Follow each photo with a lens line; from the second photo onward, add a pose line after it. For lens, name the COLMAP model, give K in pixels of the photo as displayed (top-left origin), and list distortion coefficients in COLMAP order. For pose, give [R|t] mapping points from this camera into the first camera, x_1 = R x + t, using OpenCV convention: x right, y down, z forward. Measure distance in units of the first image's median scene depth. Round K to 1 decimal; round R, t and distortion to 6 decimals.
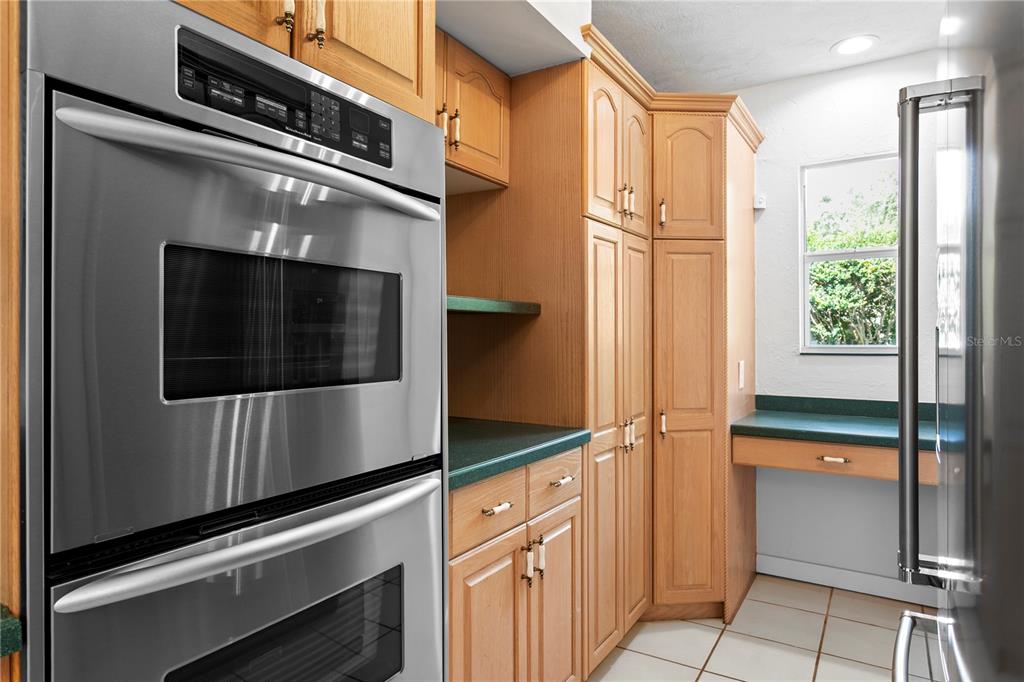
lens RADIAL K [[617.3, 0, 504.4], [0, 617.3, 341.0], [0, 0, 1]] dist [-0.013635, 0.001146]
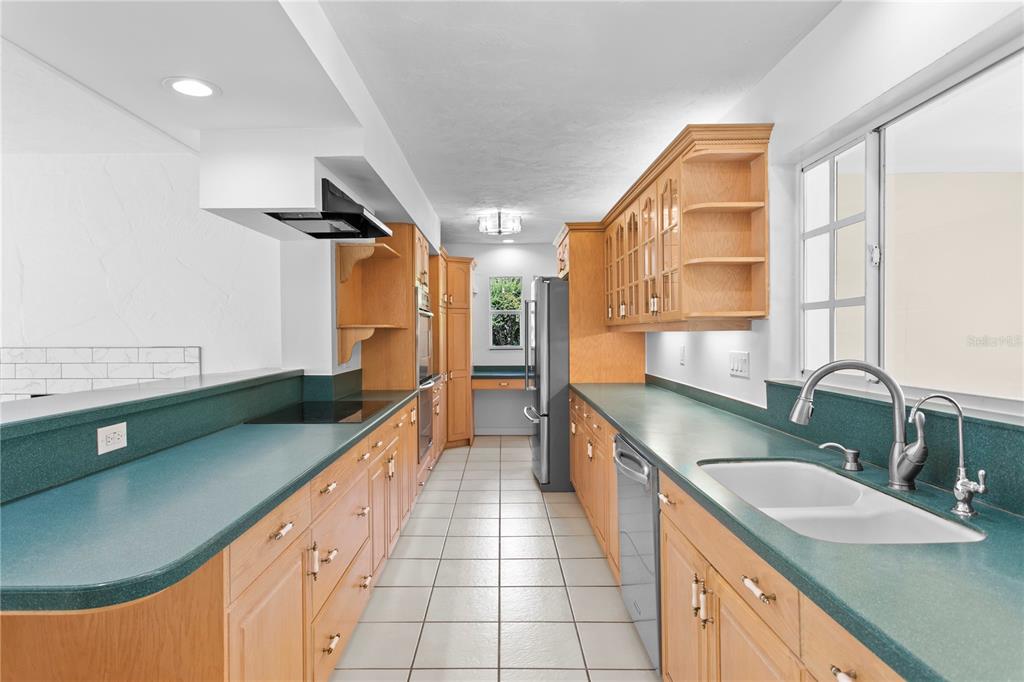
lens RADIAL K [[560.9, 0, 507.9], [0, 560.9, 335.8], [0, 0, 1]] dist [-0.015065, -0.000042]
pose [[0.838450, -0.003829, 0.544965, -0.892170], [0.003326, 0.999993, 0.001909, -0.045939], [-0.544968, 0.000212, 0.838457, -1.240451]]
